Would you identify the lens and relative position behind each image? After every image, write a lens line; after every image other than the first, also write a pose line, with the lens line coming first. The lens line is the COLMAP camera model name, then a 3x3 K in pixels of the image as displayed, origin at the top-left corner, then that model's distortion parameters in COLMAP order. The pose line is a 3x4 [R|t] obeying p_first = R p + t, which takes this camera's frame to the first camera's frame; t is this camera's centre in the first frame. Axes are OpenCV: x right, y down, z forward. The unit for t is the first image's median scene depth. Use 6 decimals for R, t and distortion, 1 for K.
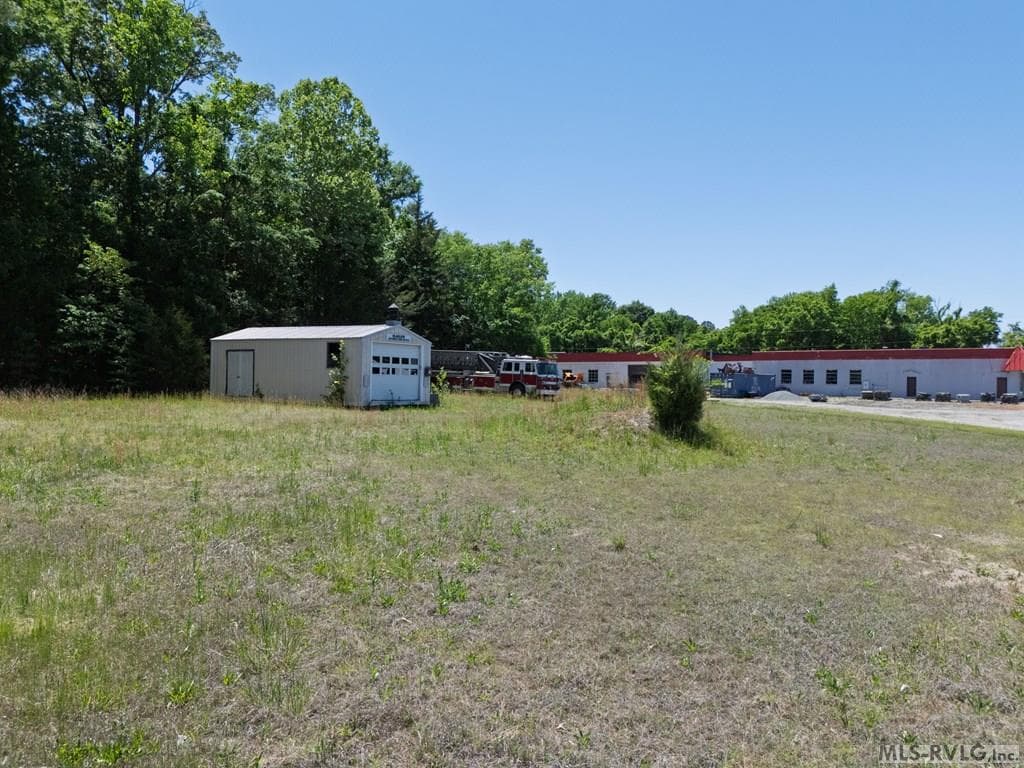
lens RADIAL K [[750.9, 0, 510.1], [0, 750.9, 380.8], [0, 0, 1]] dist [0.066696, -0.060986]
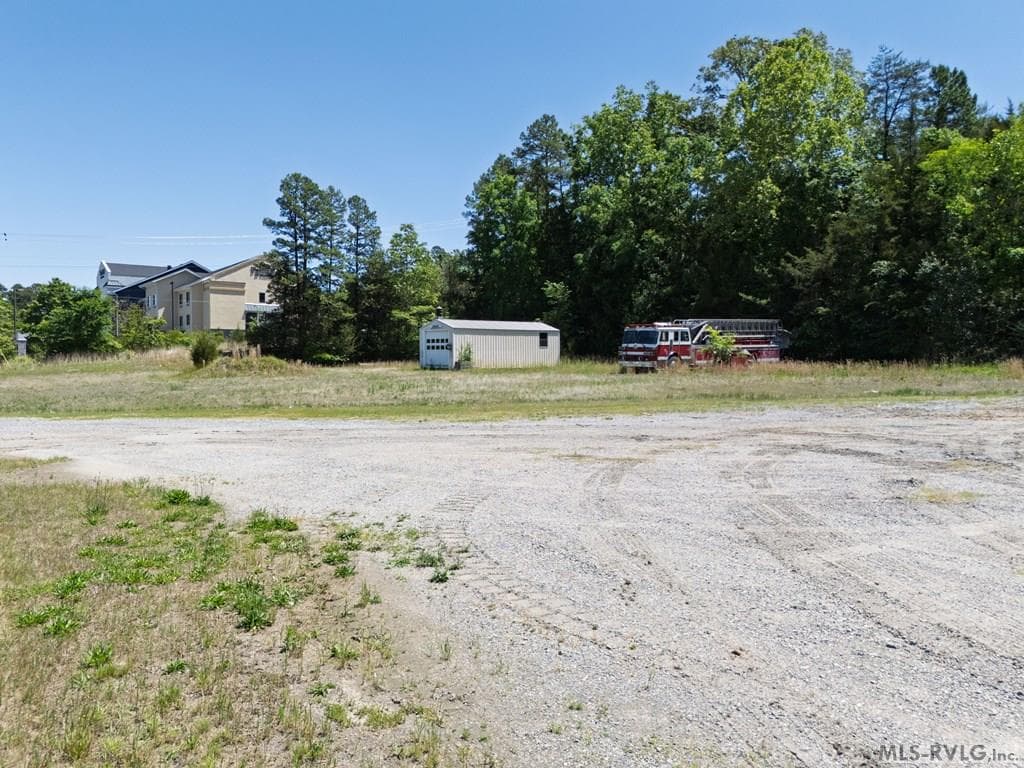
lens RADIAL K [[750.9, 0, 510.1], [0, 750.9, 380.8], [0, 0, 1]] dist [0.066696, -0.060986]
pose [[-0.291625, 0.009930, -0.956481, 0.516811], [-0.011770, 0.999833, 0.013969, 0.013283], [0.956460, 0.015332, -0.291460, 0.612874]]
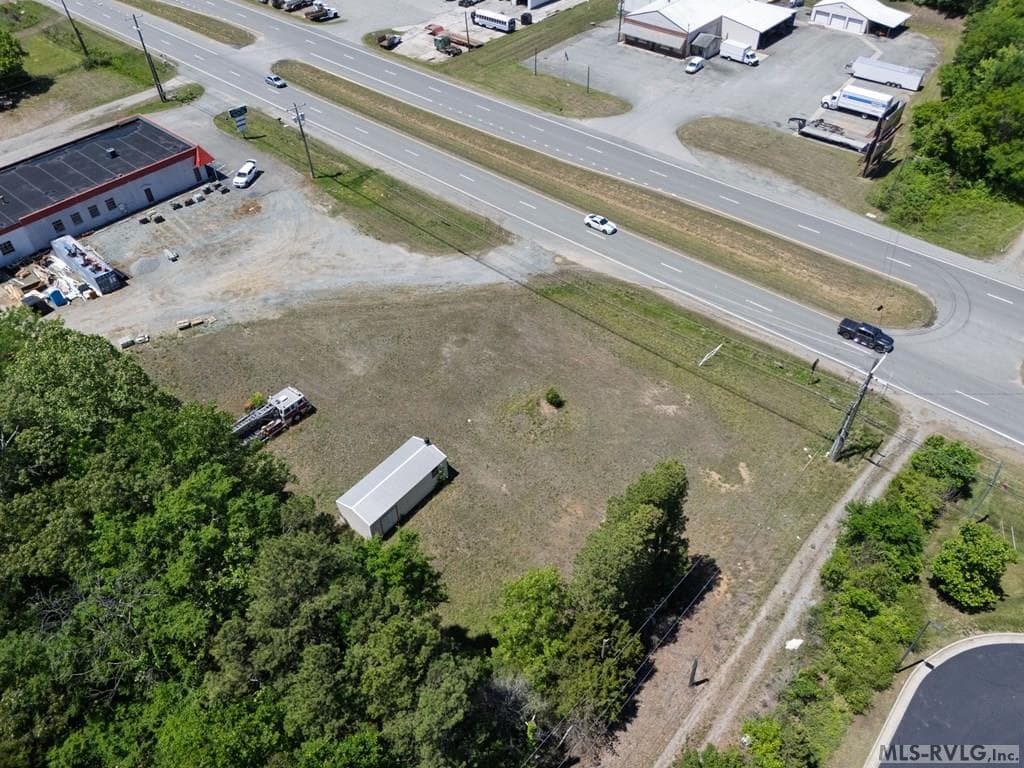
lens RADIAL K [[750.9, 0, 510.1], [0, 750.9, 380.8], [0, 0, 1]] dist [0.066696, -0.060986]
pose [[0.077758, -0.698654, 0.711221, -0.596422], [0.020726, 0.714360, 0.699472, -0.660617], [-0.996757, -0.039649, 0.070028, 0.228825]]
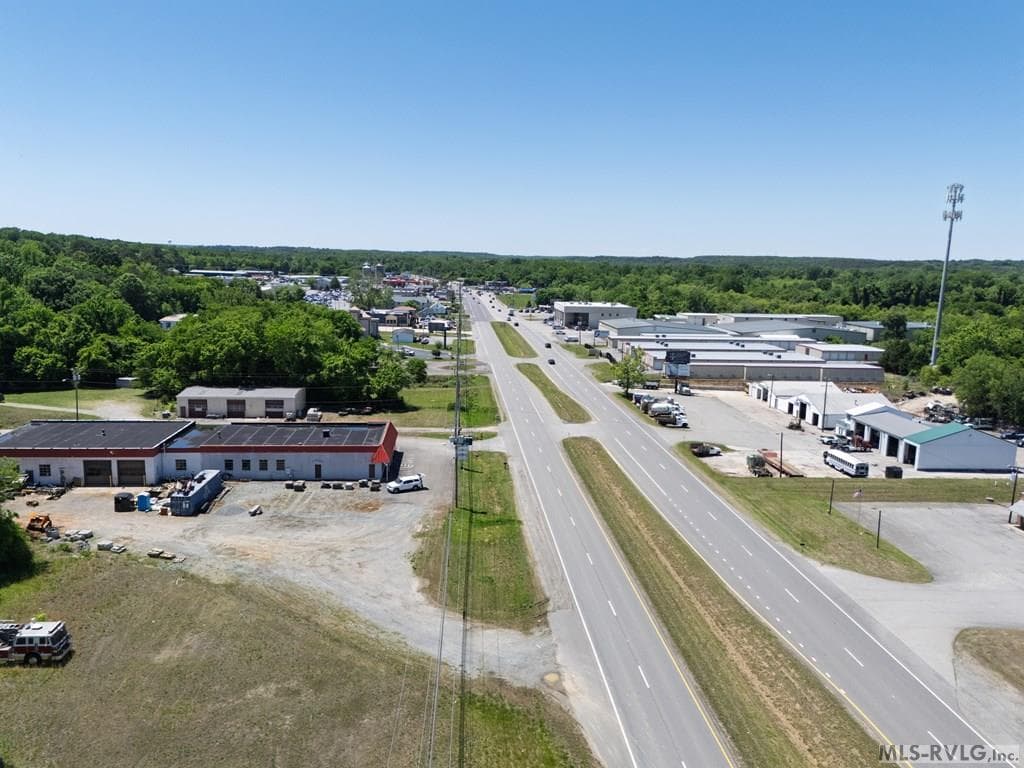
lens RADIAL K [[750.9, 0, 510.1], [0, 750.9, 380.8], [0, 0, 1]] dist [0.066696, -0.060986]
pose [[0.751002, -0.098124, 0.652968, -0.101656], [-0.016079, 0.985886, 0.166647, -0.377075], [-0.660104, -0.135652, 0.738824, -0.241269]]
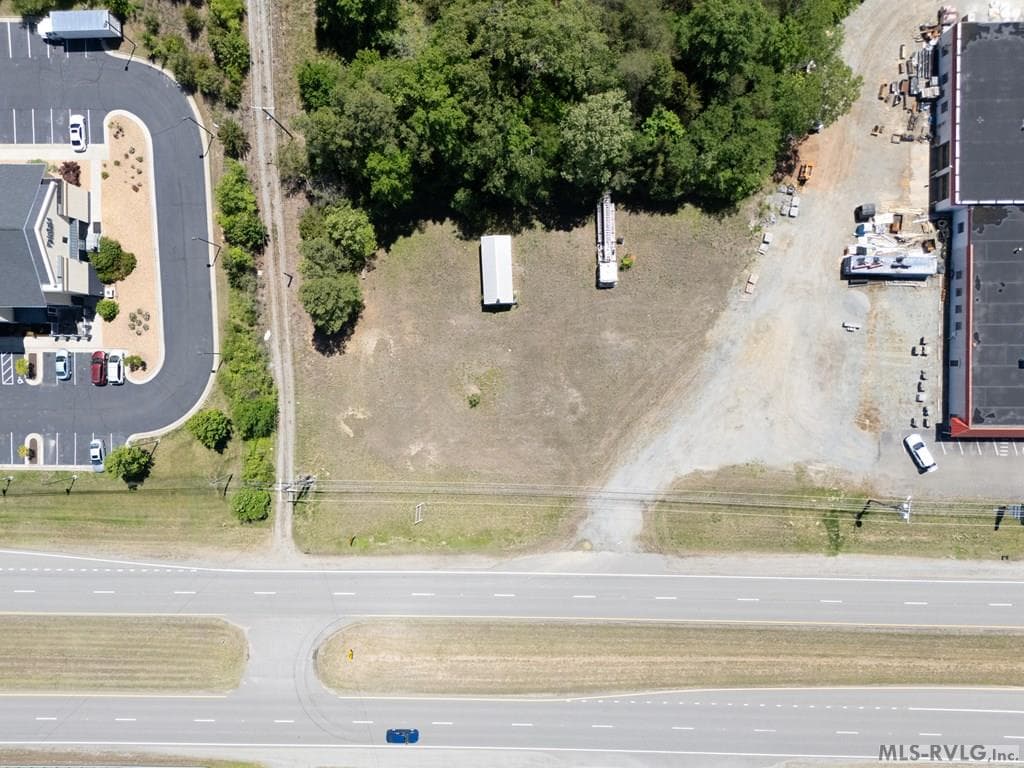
lens RADIAL K [[750.9, 0, 510.1], [0, 750.9, 380.8], [0, 0, 1]] dist [0.066696, -0.060986]
pose [[0.594858, 0.803685, -0.015306, 0.085471], [0.028594, -0.002127, 0.999589, -1.331580], [0.803322, -0.595051, -0.024246, 0.341682]]
